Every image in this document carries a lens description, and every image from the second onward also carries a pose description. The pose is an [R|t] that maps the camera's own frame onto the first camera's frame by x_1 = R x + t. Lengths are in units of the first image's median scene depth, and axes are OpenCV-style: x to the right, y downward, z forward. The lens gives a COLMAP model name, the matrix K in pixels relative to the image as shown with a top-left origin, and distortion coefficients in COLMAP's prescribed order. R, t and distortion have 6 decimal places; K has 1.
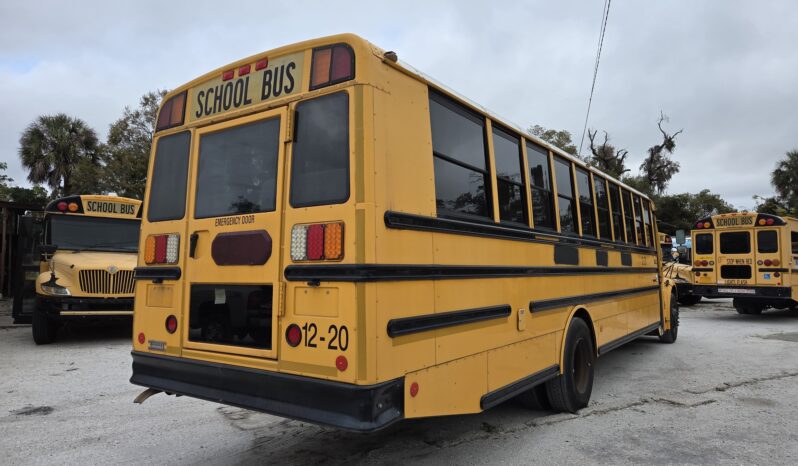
lens RADIAL K [[510.1, 0, 398.3], [0, 510.1, 222.5], [0, 0, 1]] dist [0.091193, -0.085444]
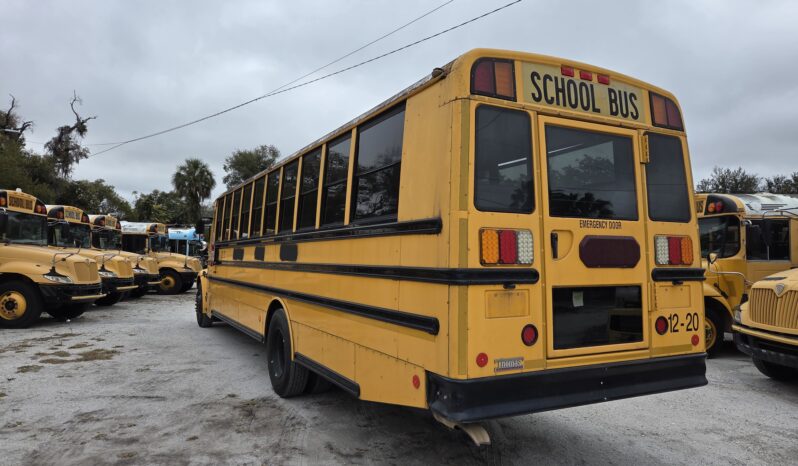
lens RADIAL K [[510.1, 0, 398.3], [0, 510.1, 222.5], [0, 0, 1]] dist [0.091193, -0.085444]
pose [[0.461981, 0.068953, 0.884205, -1.415702], [-0.088046, 0.995614, -0.031639, 0.060907], [-0.882509, -0.063234, 0.466026, 0.872497]]
